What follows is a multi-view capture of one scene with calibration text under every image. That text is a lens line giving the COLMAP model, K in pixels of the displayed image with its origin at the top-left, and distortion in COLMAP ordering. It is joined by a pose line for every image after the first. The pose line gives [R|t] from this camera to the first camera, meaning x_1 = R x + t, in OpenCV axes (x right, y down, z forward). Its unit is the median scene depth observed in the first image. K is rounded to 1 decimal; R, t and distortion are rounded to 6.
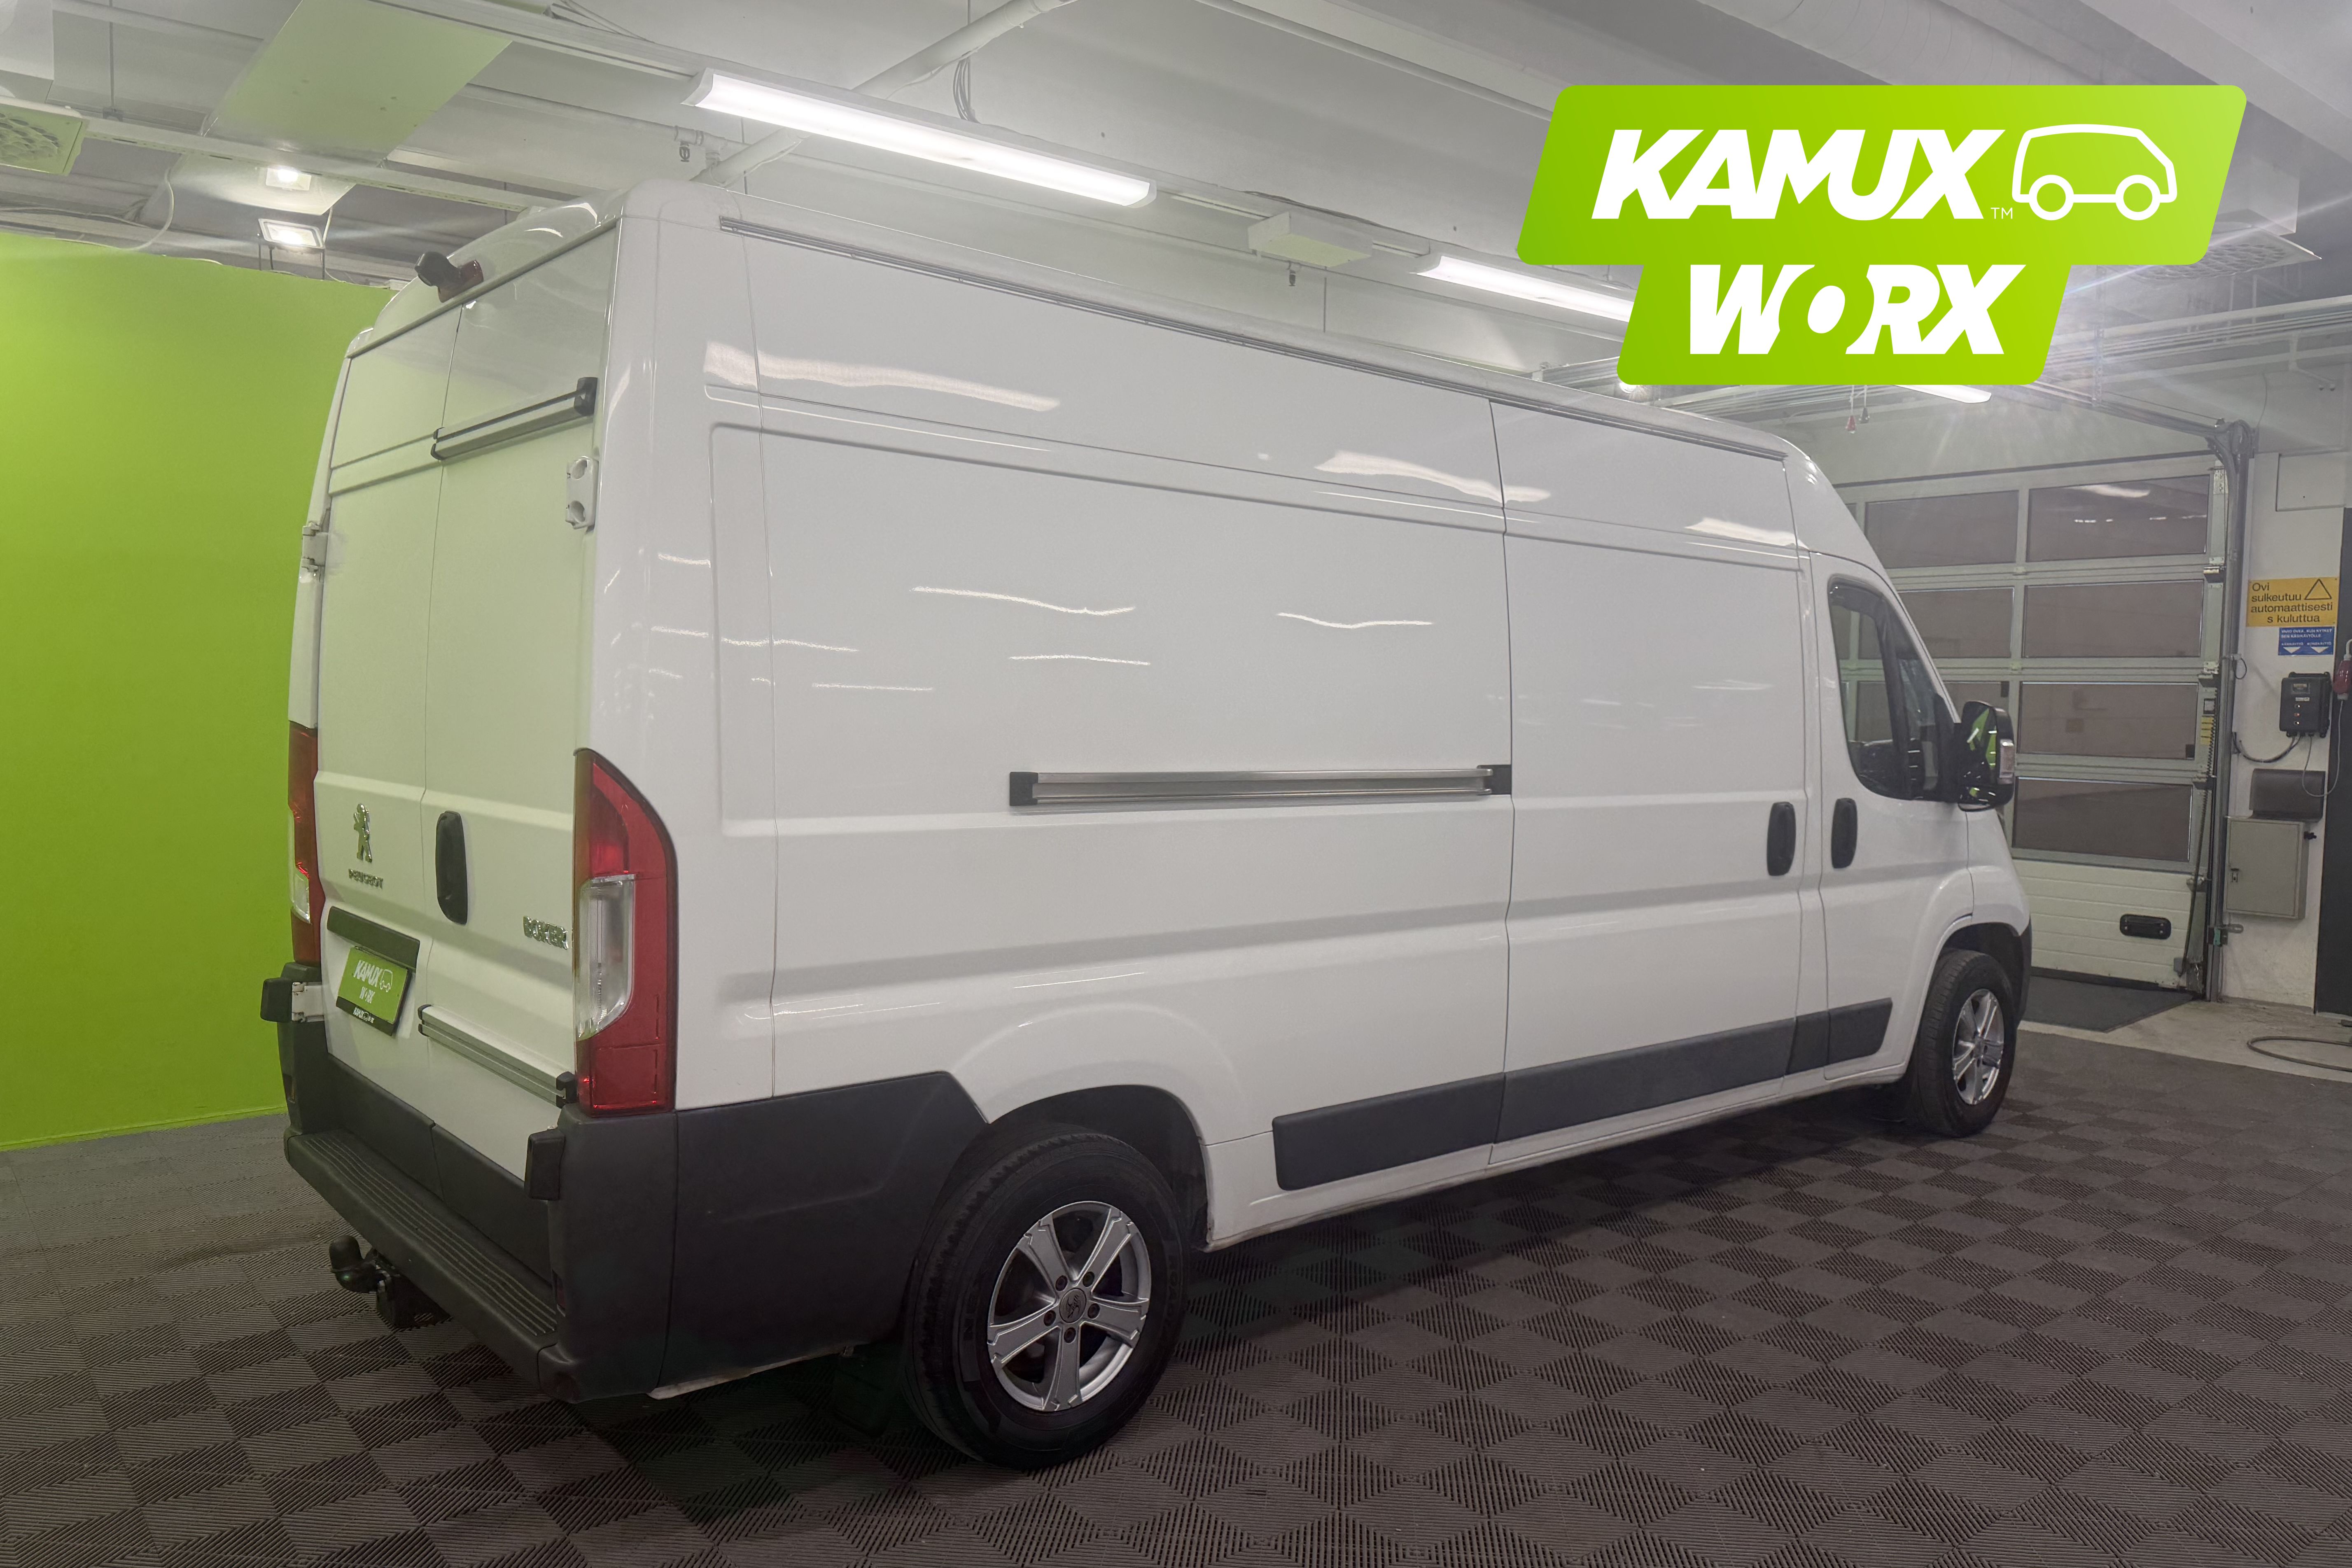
lens RADIAL K [[1764.0, 0, 1176.0], [0, 1764.0, 784.0], [0, 0, 1]] dist [0.170526, -0.390964]
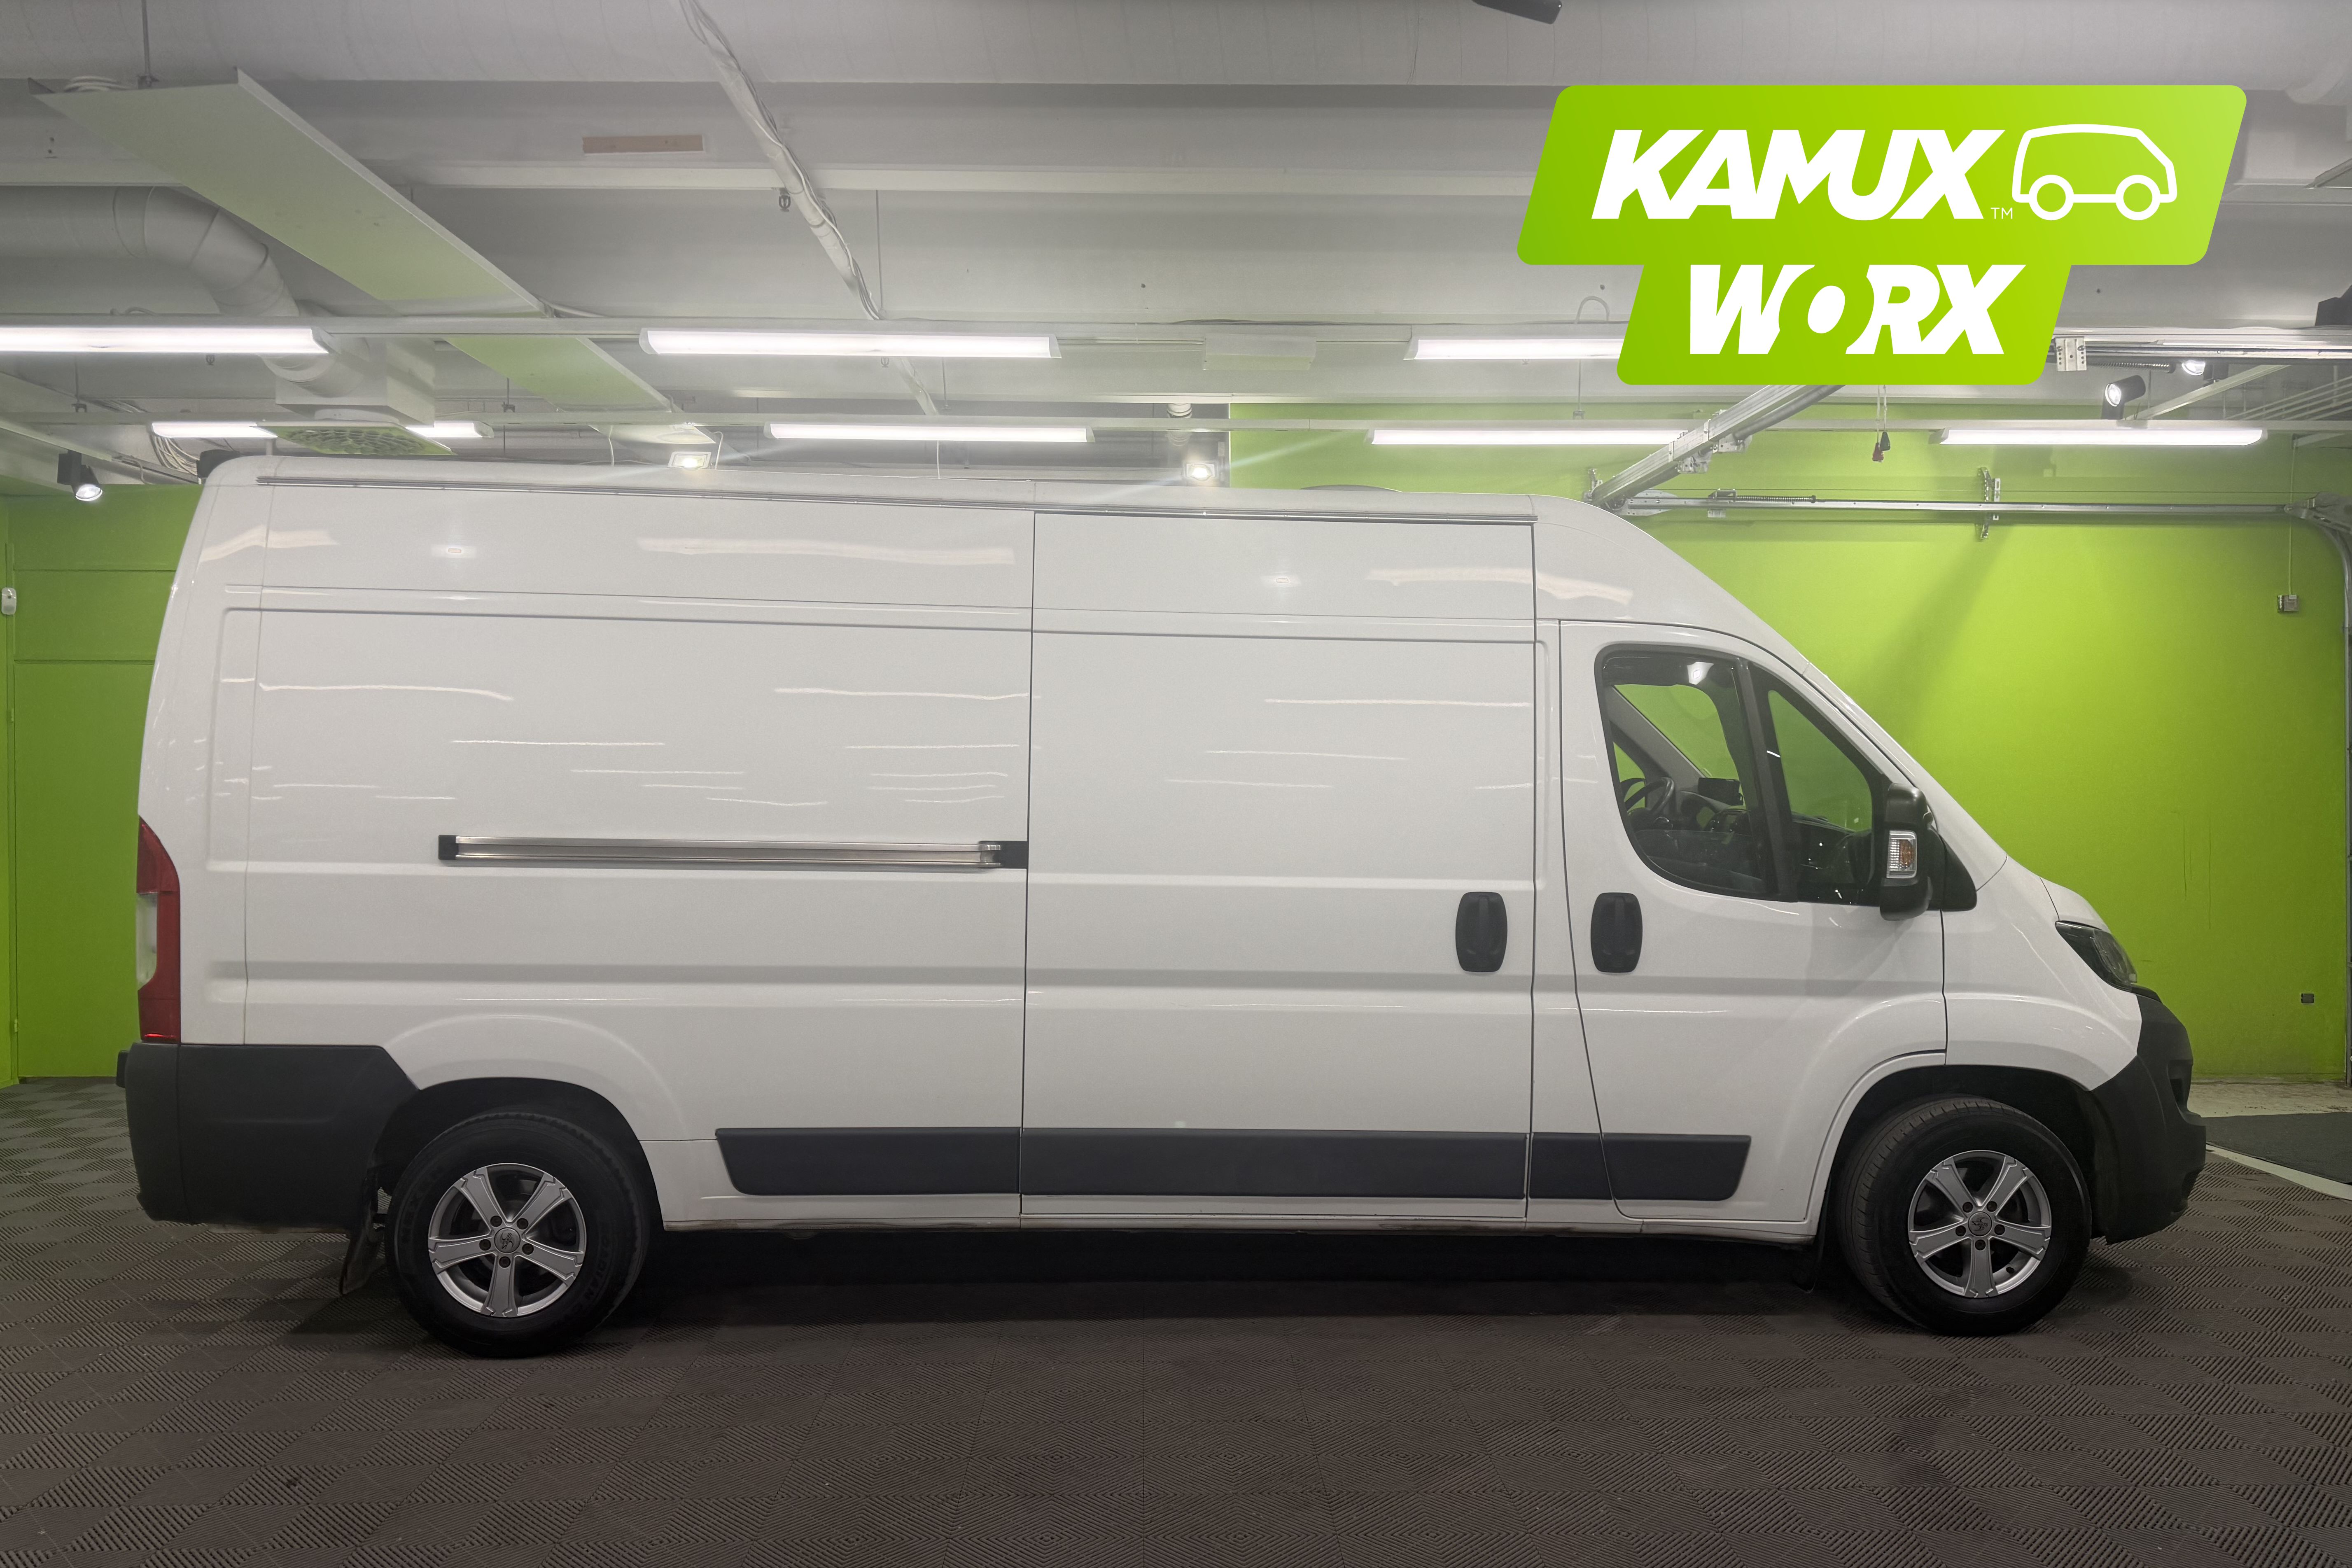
lens RADIAL K [[1764.0, 0, 1176.0], [0, 1764.0, 784.0], [0, 0, 1]] dist [0.170526, -0.390964]
pose [[0.764006, -0.004307, -0.645194, 0.970827], [-0.028626, 0.998767, -0.040566, -0.004881], [0.644574, 0.049462, 0.762941, 0.236066]]
